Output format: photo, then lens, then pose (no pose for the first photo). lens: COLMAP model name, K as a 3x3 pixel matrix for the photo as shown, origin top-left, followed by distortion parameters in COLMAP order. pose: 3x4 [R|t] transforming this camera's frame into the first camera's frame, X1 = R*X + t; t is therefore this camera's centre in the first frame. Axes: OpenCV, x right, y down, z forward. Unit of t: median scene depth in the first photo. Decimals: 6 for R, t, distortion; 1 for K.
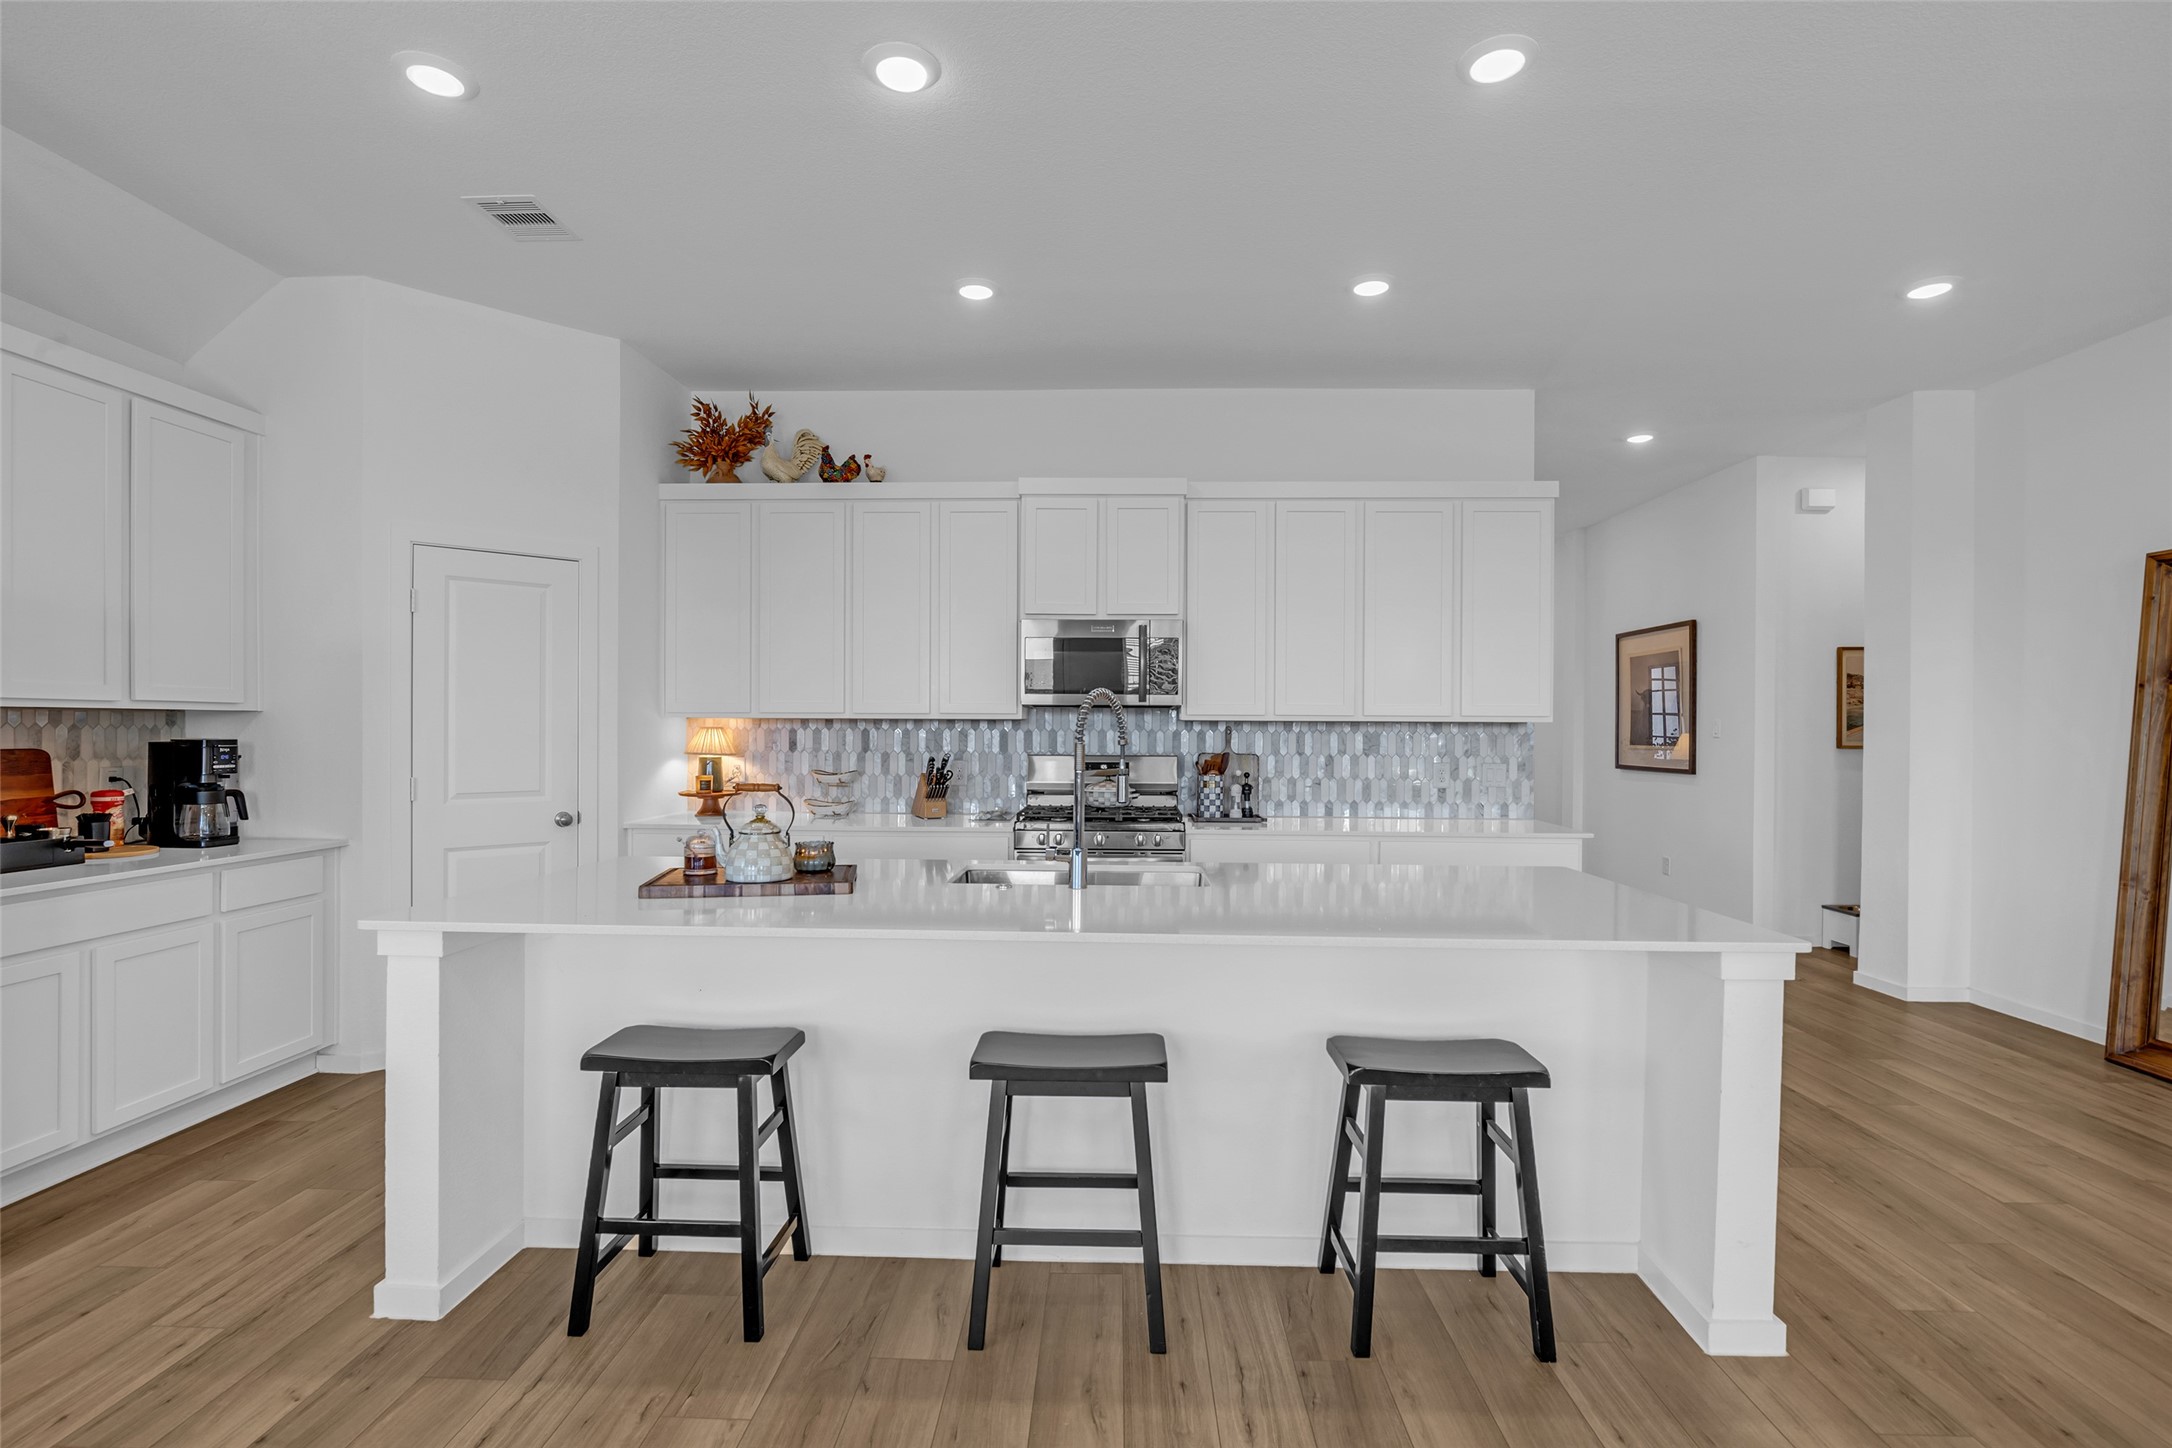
lens RADIAL K [[1001.6, 0, 1092.9], [0, 1001.6, 730.3], [0, 0, 1]] dist [-0.019469, 0.005783]
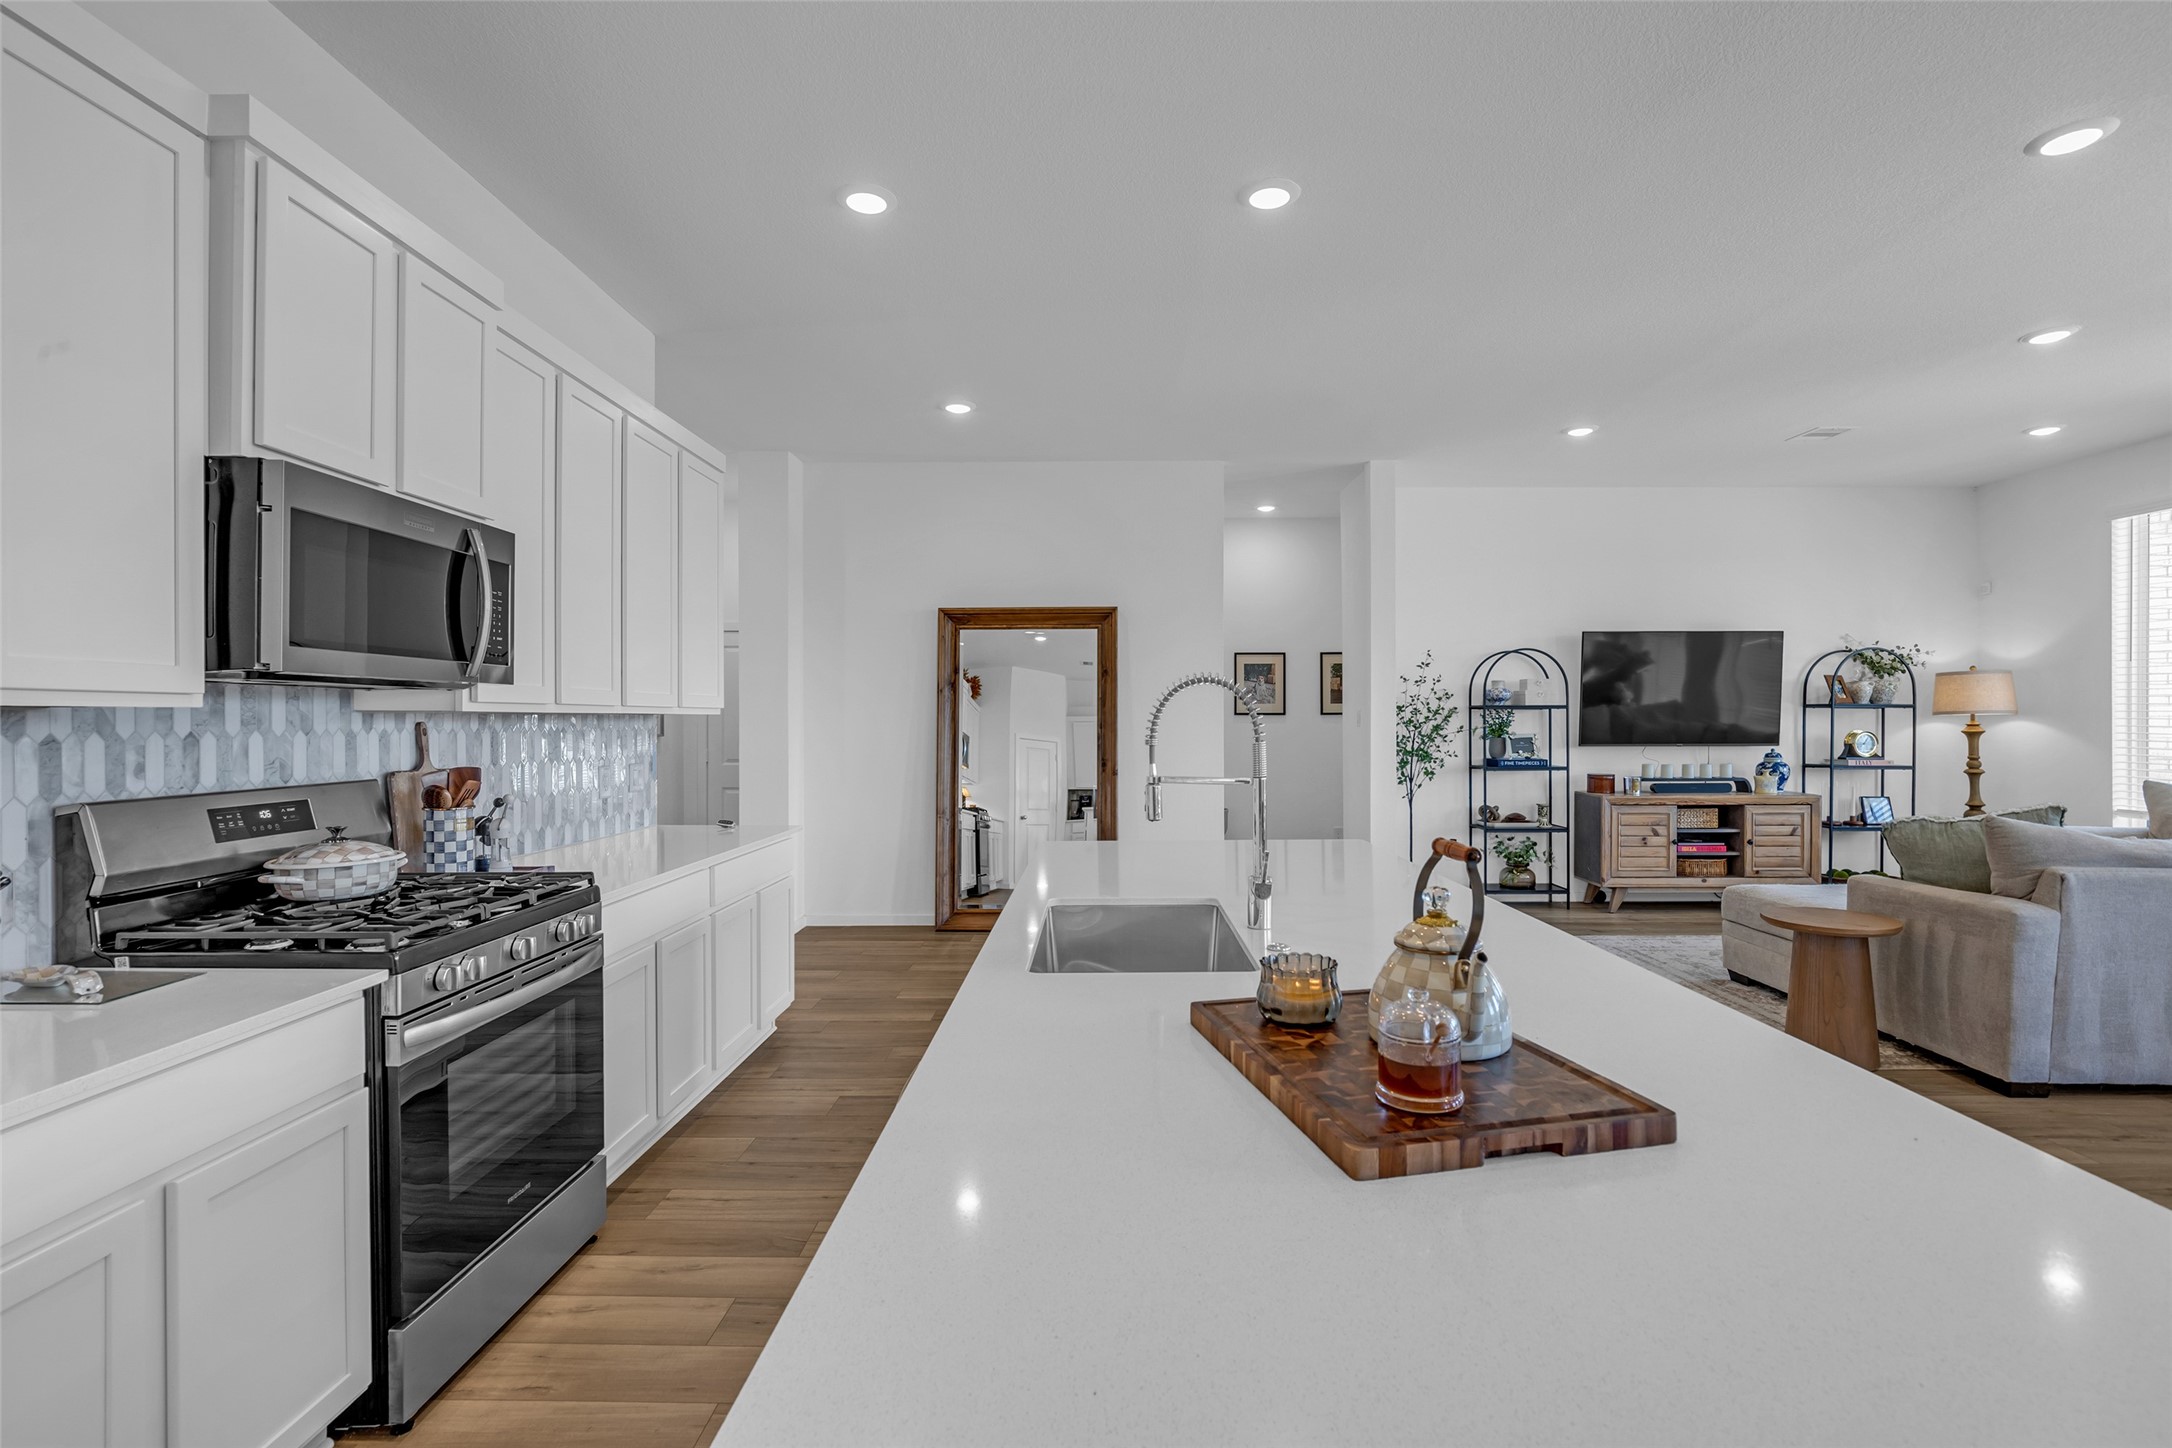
lens RADIAL K [[1001.6, 0, 1092.9], [0, 1001.6, 730.3], [0, 0, 1]] dist [-0.019469, 0.005783]
pose [[-0.018130, -0.017780, 0.999678, -0.495990], [0.004764, 0.999829, 0.017869, -0.008019], [-0.999824, 0.005087, -0.018042, 0.710108]]
